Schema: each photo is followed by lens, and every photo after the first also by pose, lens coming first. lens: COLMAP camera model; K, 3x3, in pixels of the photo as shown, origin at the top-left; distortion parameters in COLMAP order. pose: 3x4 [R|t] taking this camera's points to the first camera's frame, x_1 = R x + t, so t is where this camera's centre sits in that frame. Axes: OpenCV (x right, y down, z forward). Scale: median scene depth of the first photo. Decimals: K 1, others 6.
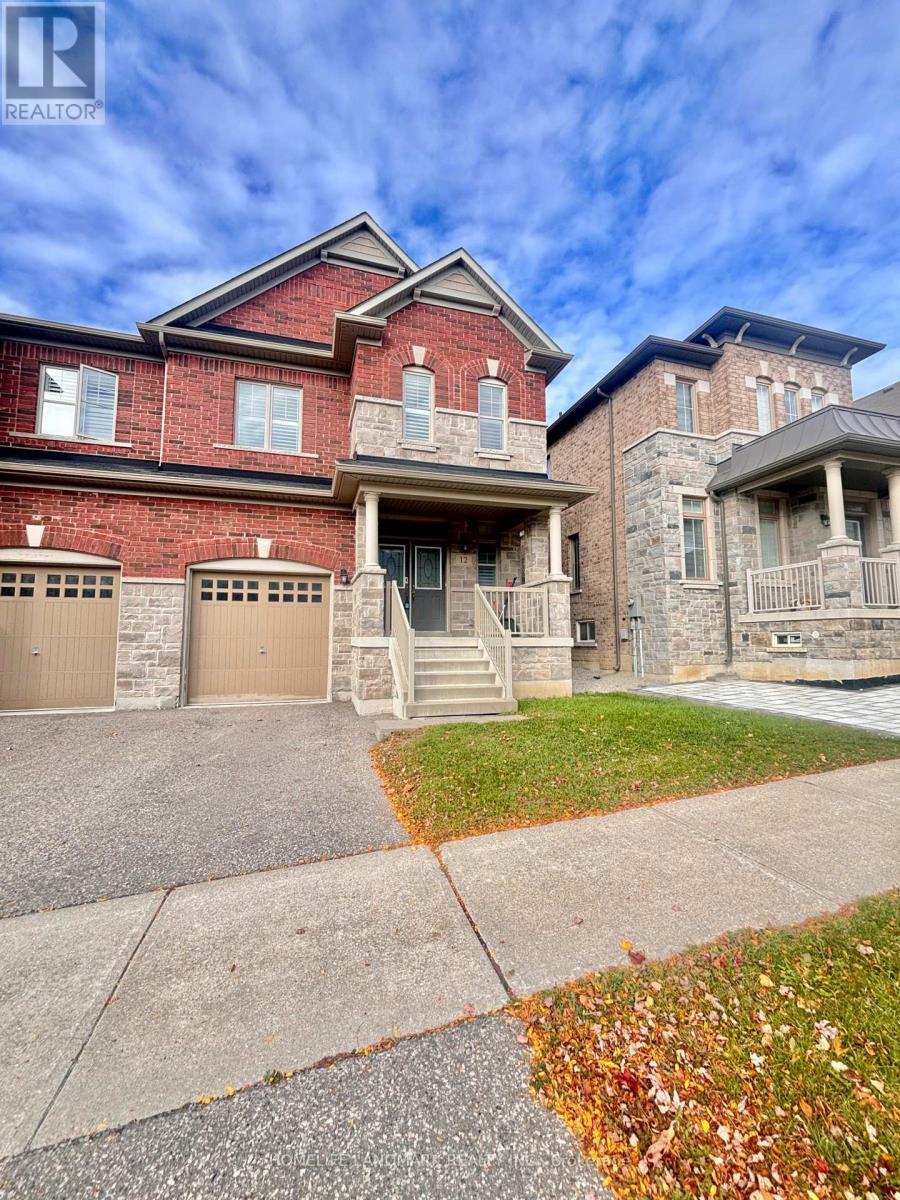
lens RADIAL K [[474.7, 0, 450.0], [0, 474.7, 600.0], [0, 0, 1]] dist [-0.002917, -0.000578]
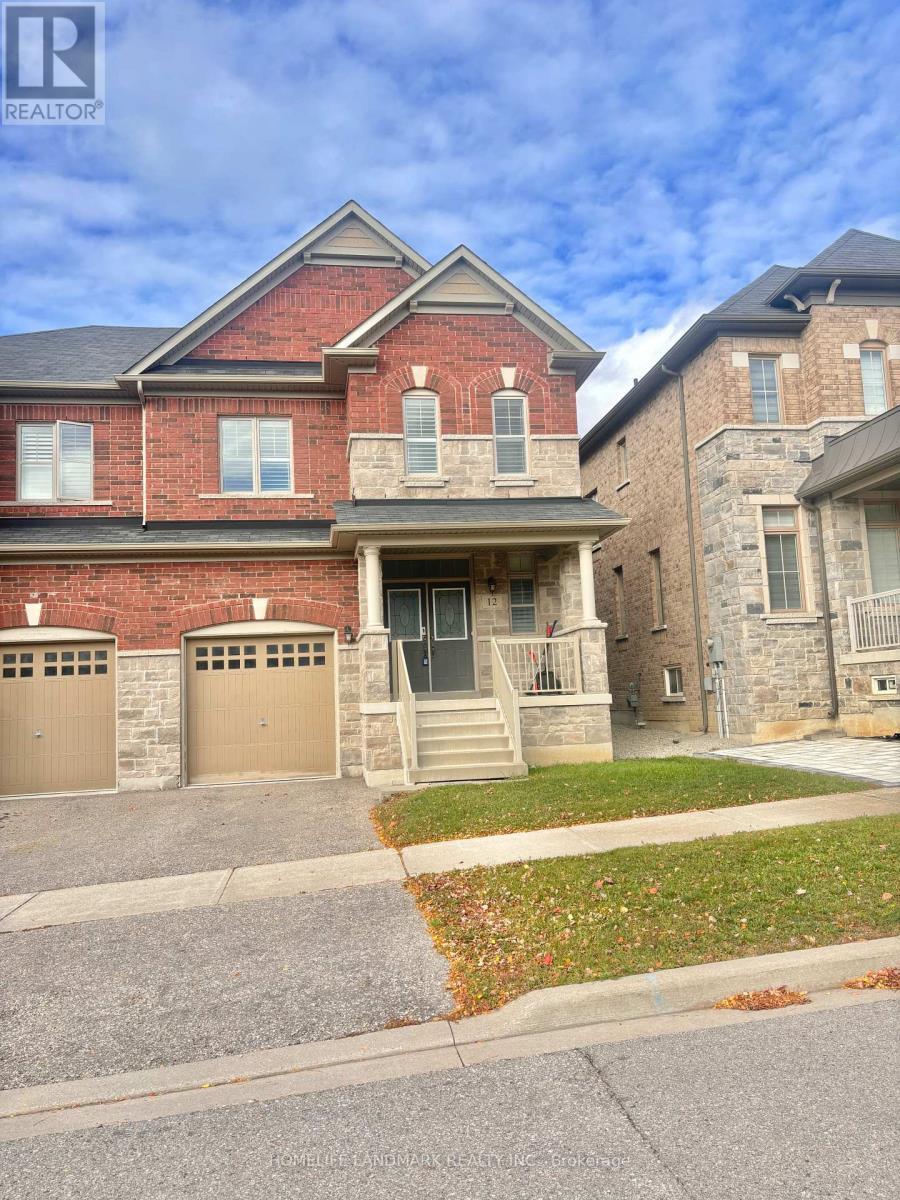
lens RADIAL K [[862.6, 0, 455.6], [0, 862.6, 604.8], [0, 0, 1]] dist [0.045040, -0.002553]
pose [[0.990856, -0.055779, -0.122857, 0.170909], [0.053131, 0.998281, -0.024731, -0.053808], [0.124025, 0.017977, 0.992116, -0.557677]]
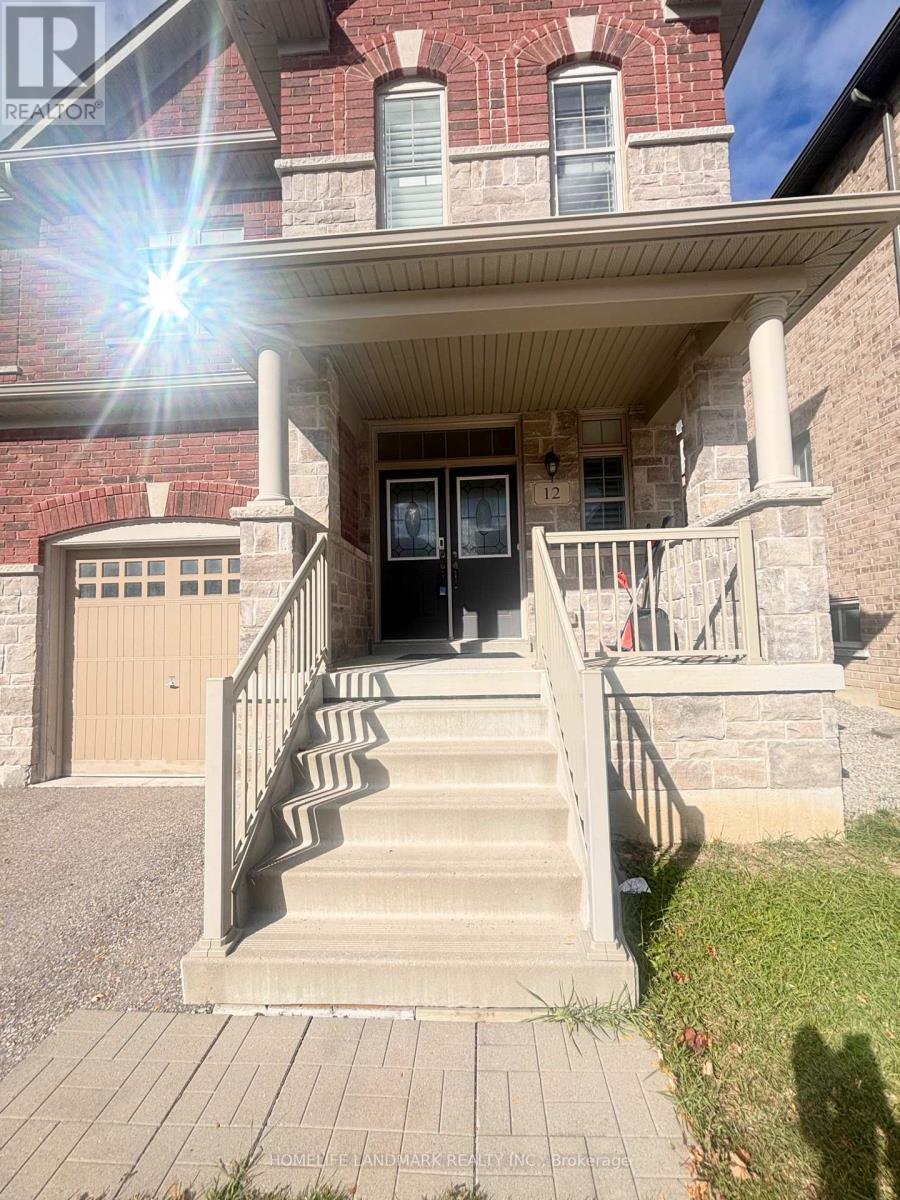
lens RADIAL K [[474.7, 0, 450.0], [0, 474.7, 600.0], [0, 0, 1]] dist [-0.002917, -0.000578]
pose [[0.941329, -0.039949, -0.335119, 0.104484], [0.049968, 0.998523, 0.021325, 0.011940], [0.333772, -0.036819, 0.941935, 0.556530]]
